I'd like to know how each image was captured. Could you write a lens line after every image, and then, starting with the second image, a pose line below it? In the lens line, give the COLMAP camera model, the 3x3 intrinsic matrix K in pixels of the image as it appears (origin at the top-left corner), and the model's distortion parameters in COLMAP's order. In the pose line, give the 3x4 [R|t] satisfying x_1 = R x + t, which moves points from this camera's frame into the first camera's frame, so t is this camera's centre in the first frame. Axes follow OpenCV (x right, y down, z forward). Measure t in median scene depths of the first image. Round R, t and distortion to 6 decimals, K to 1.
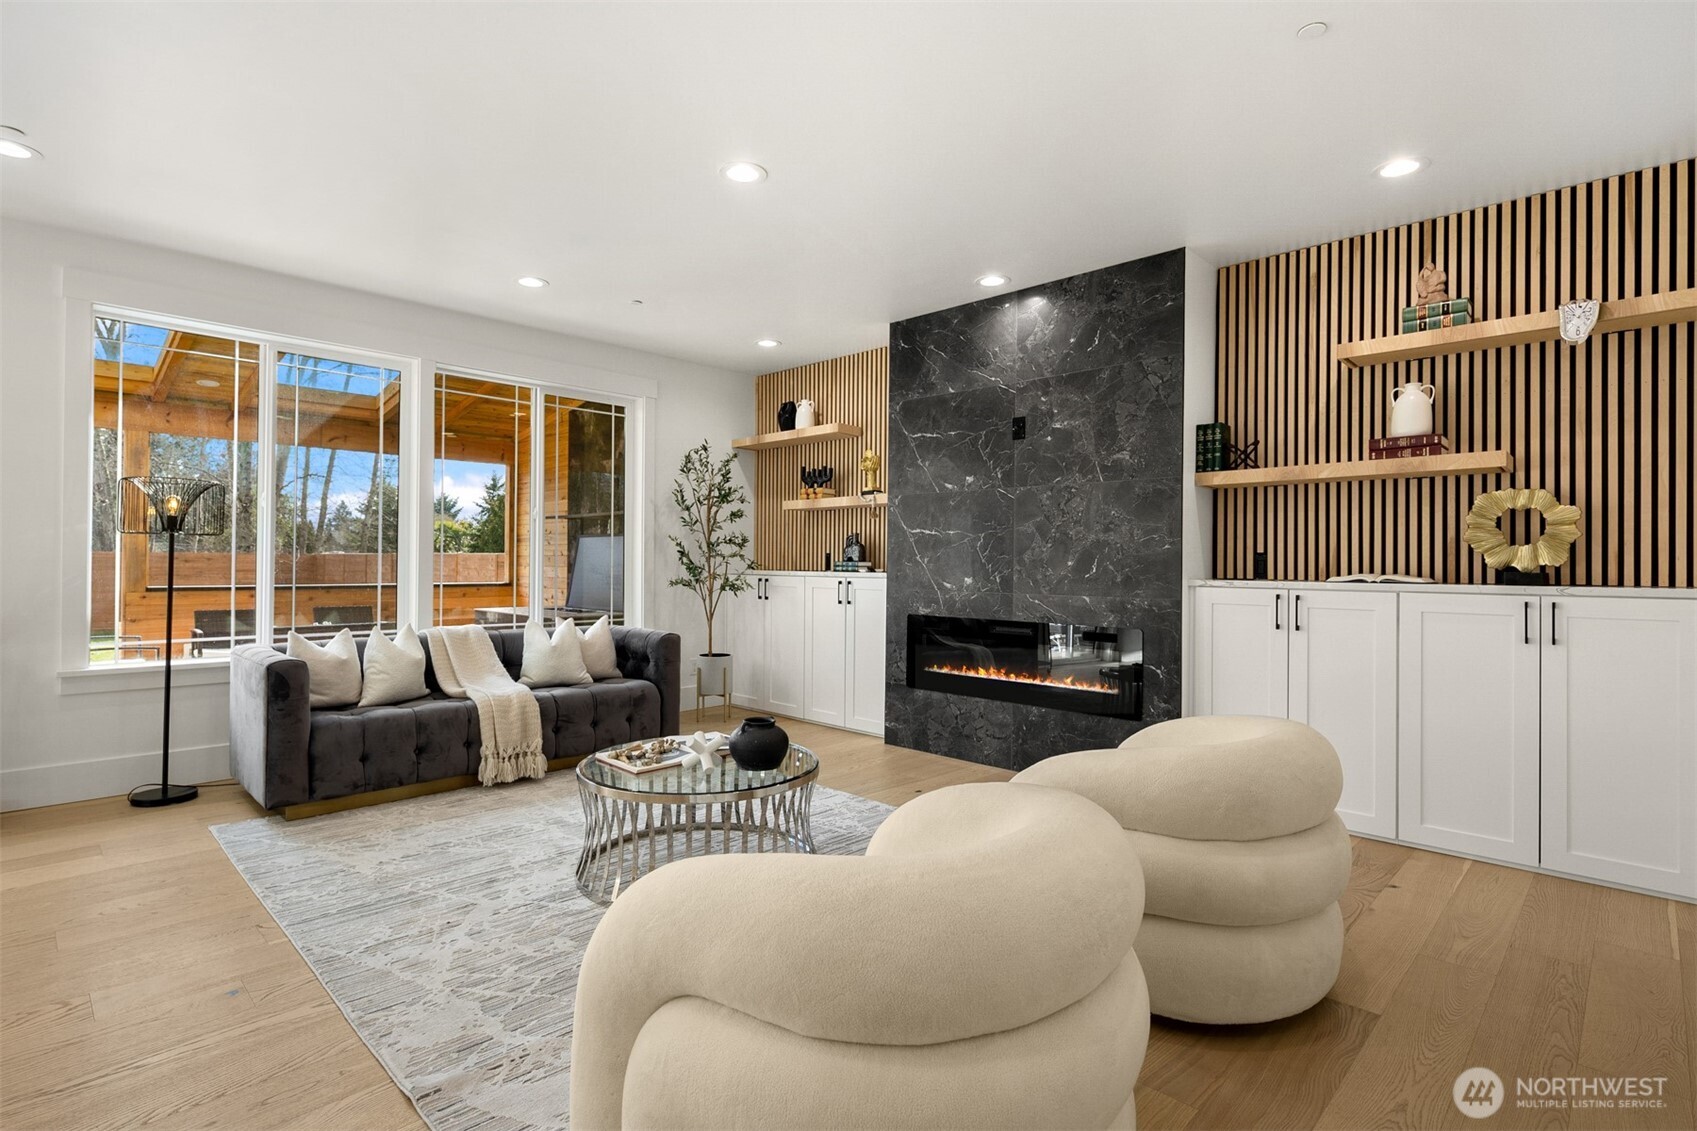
lens RADIAL K [[823.7, 0, 839.5], [0, 823.7, 550.5], [0, 0, 1]] dist [0.000449, -0.001210]
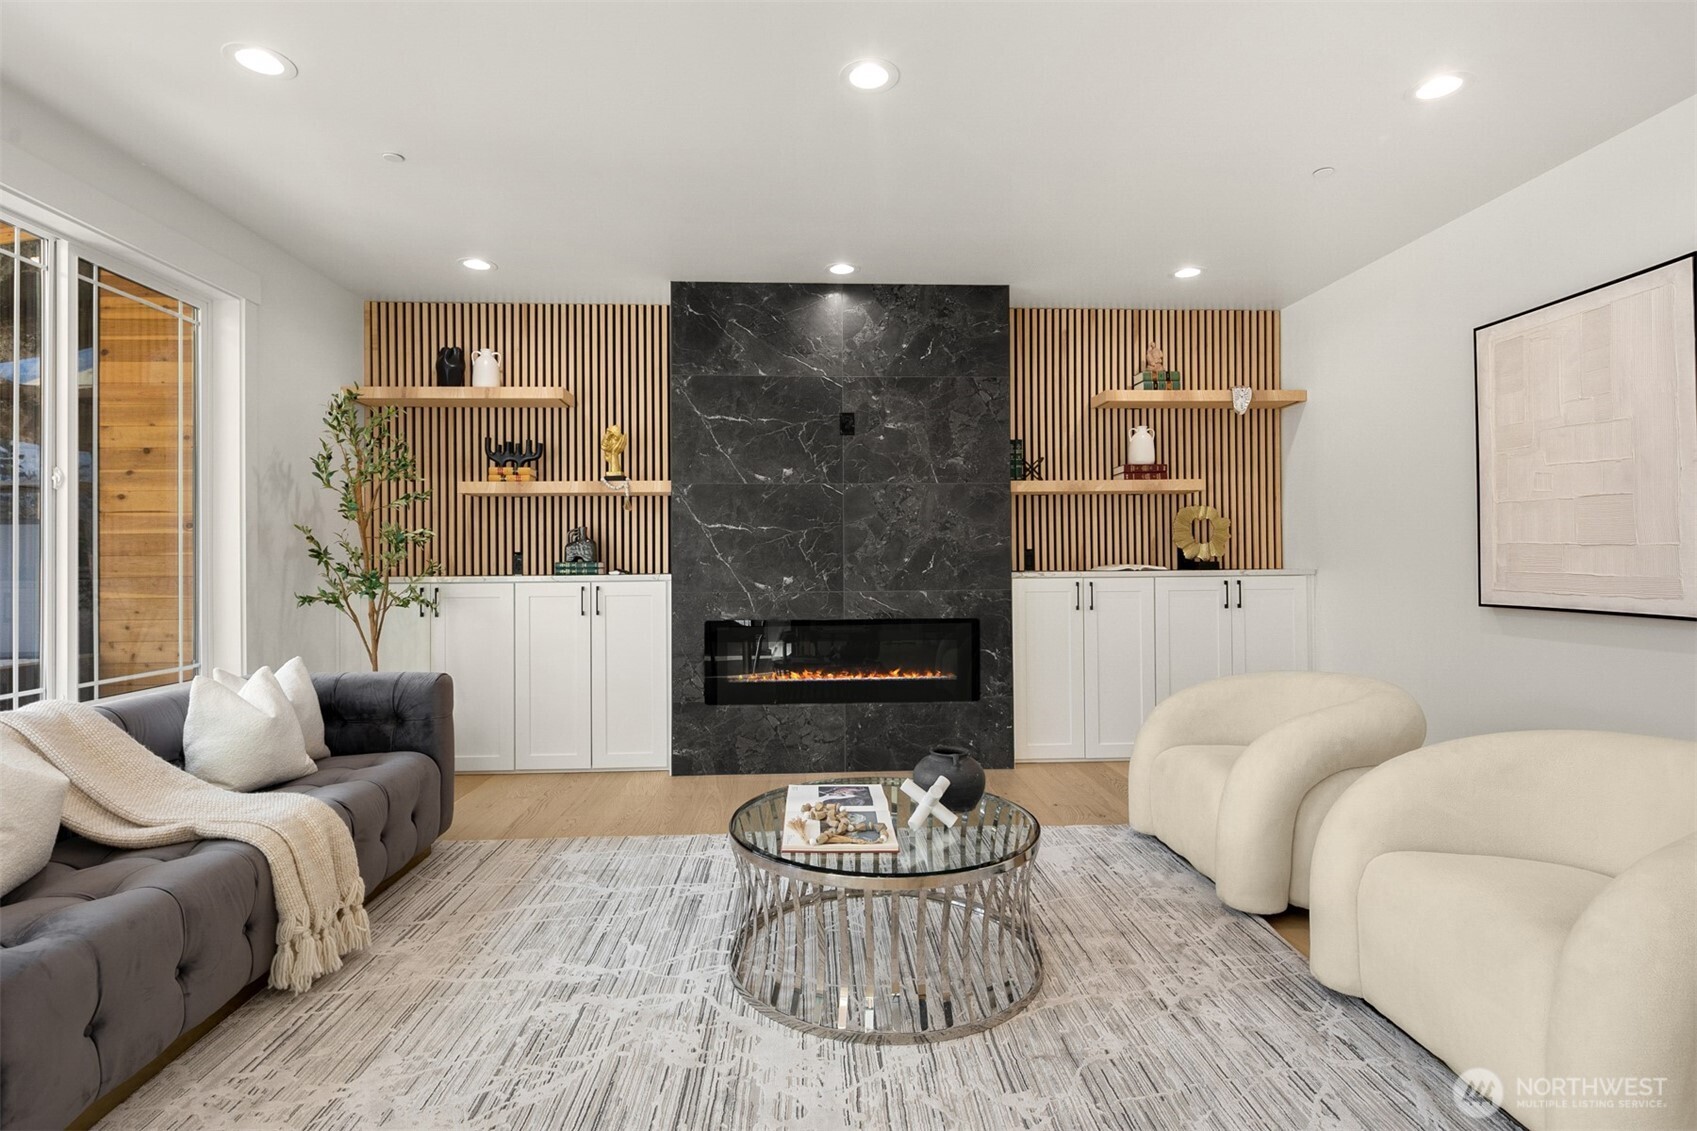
lens RADIAL K [[823.7, 0, 840.7], [0, 823.7, 548.6], [0, 0, 1]] dist [0.000449, -0.001210]
pose [[0.674331, -0.001980, 0.738427, -0.562169], [0.002421, 0.999997, 0.000470, 0.000612], [-0.738426, 0.001471, 0.674333, 0.371080]]
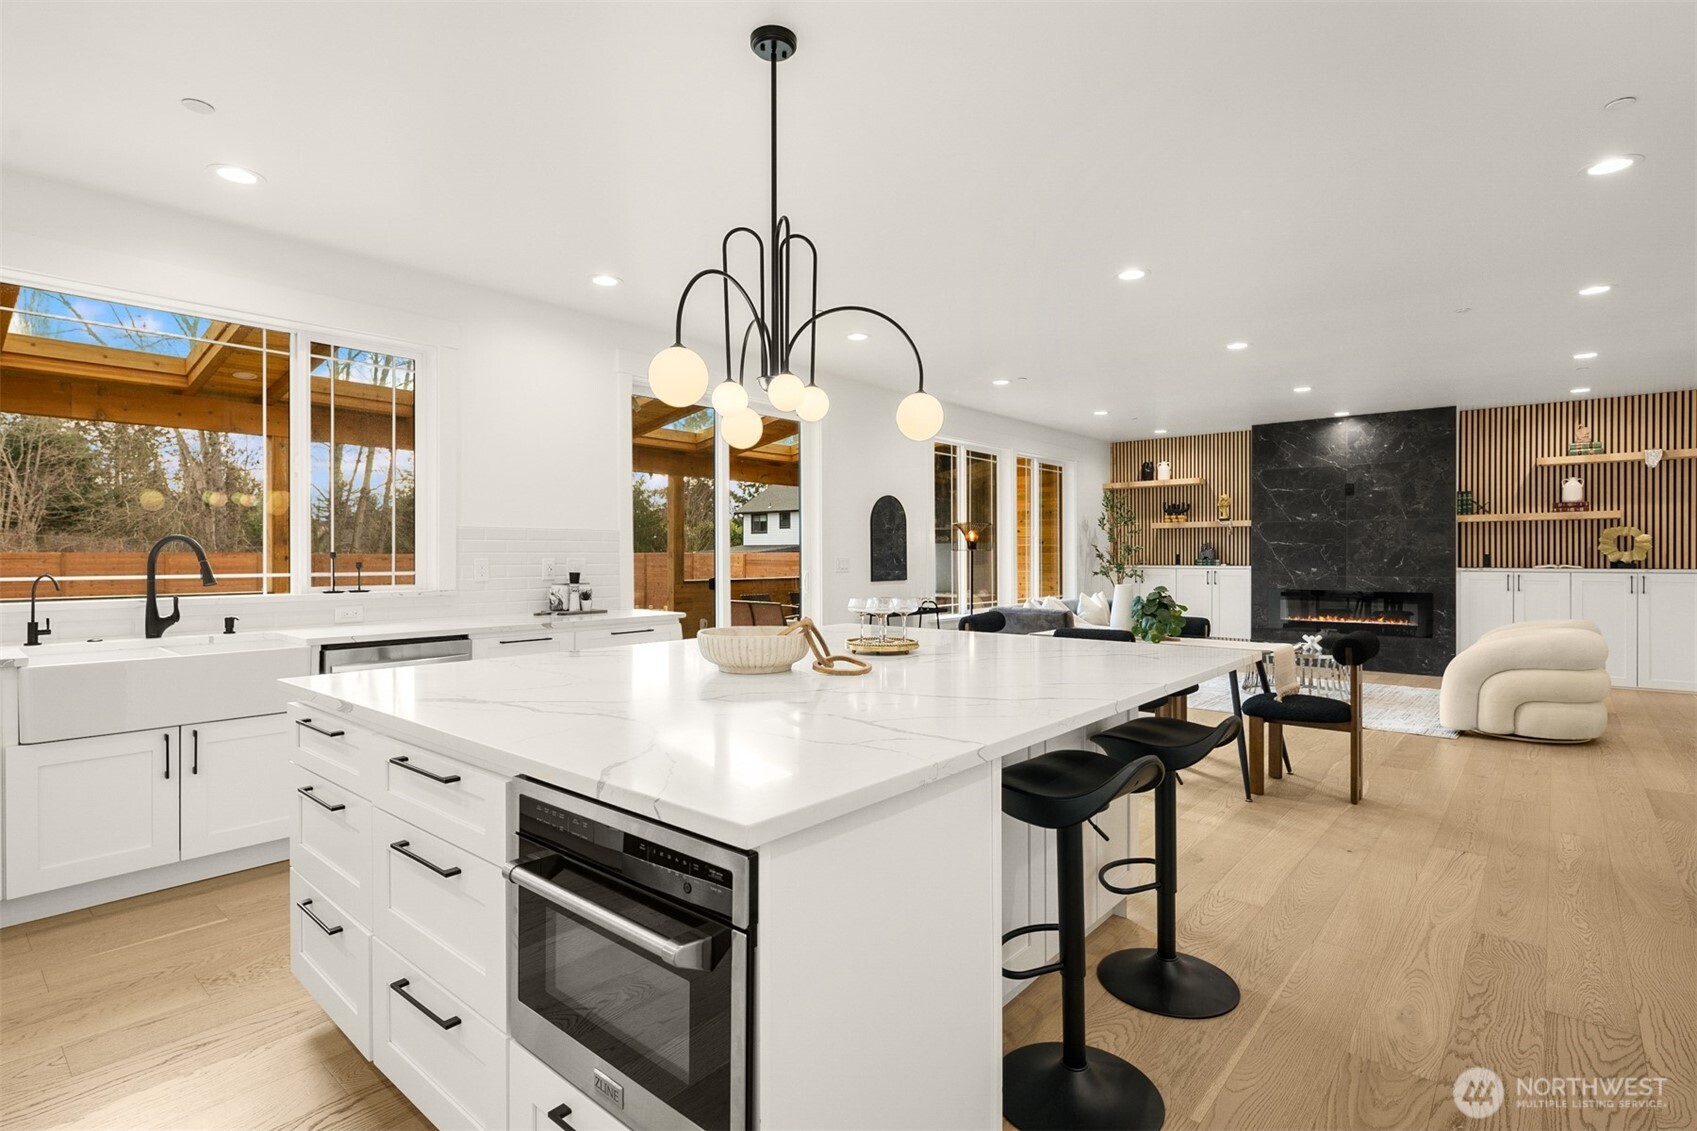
lens RADIAL K [[823.7, 0, 839.8], [0, 823.7, 553.8], [0, 0, 1]] dist [0.000449, -0.001210]
pose [[0.997841, -0.010272, 0.064867, -1.178612], [0.009275, 0.999835, 0.015644, -0.043738], [-0.065017, -0.015009, 0.997771, -0.898030]]
